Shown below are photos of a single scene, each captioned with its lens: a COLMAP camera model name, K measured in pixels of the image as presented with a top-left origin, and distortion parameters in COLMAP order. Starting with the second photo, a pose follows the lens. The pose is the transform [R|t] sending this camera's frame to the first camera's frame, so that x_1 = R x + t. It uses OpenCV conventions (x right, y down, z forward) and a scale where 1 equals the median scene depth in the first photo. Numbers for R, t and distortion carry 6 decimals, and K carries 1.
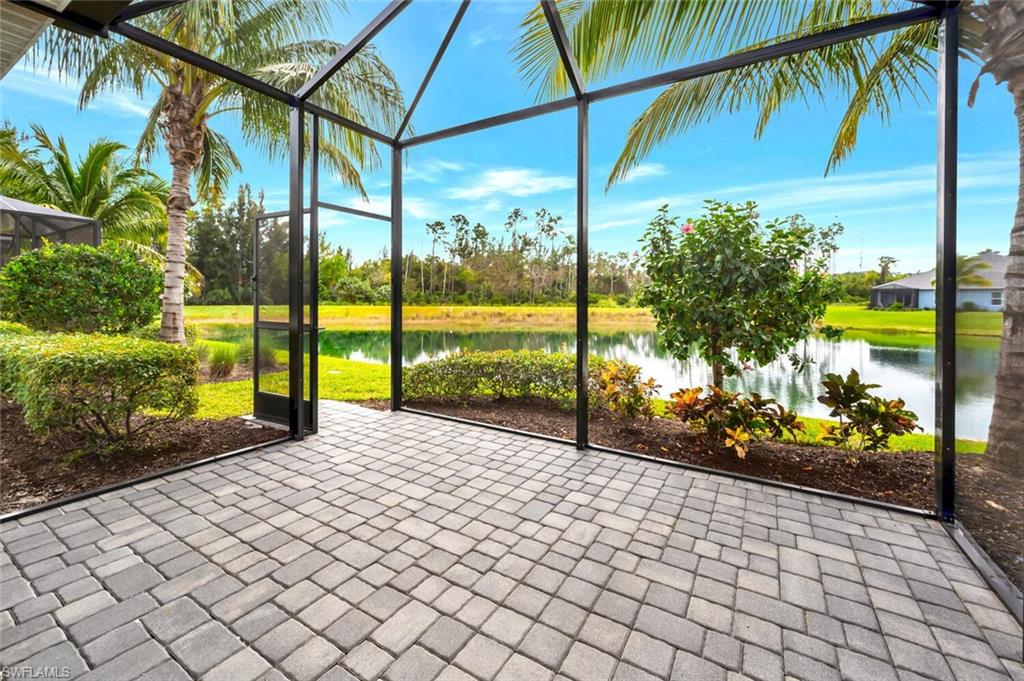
lens RADIAL K [[405.3, 0, 511.3], [0, 405.3, 302.0], [0, 0, 1]] dist [-0.000836, 0.000686]
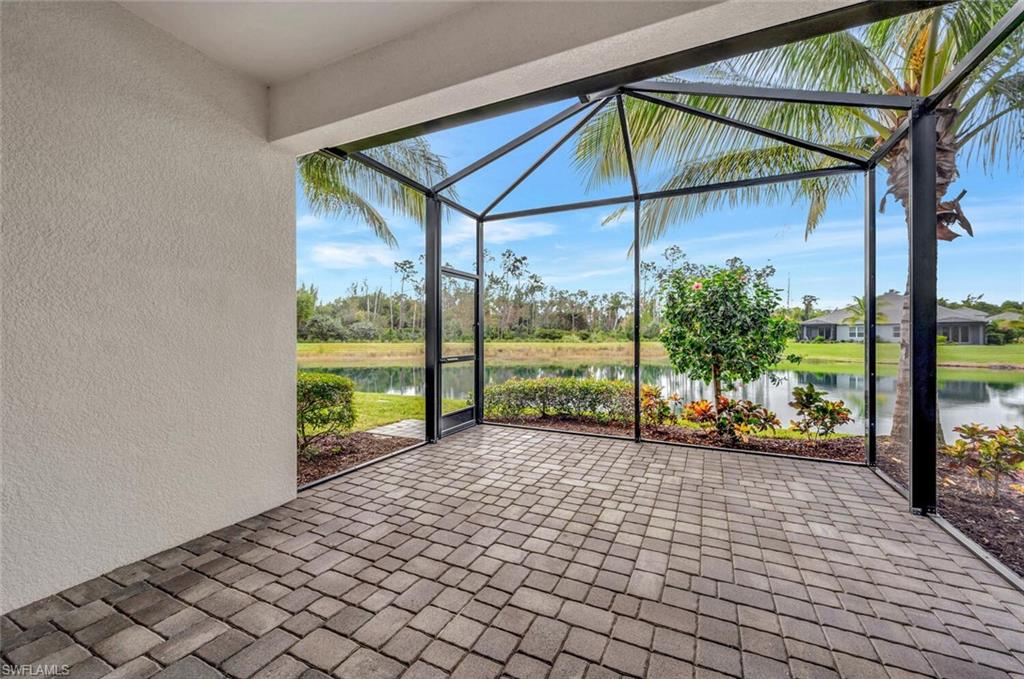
lens RADIAL K [[405.3, 0, 496.6], [0, 405.3, 336.6], [0, 0, 1]] dist [-0.000836, 0.000686]
pose [[0.995427, -0.007357, 0.095243, -0.442808], [0.007560, 0.999970, -0.001778, -0.012752], [-0.095227, 0.002490, 0.995453, -0.370887]]
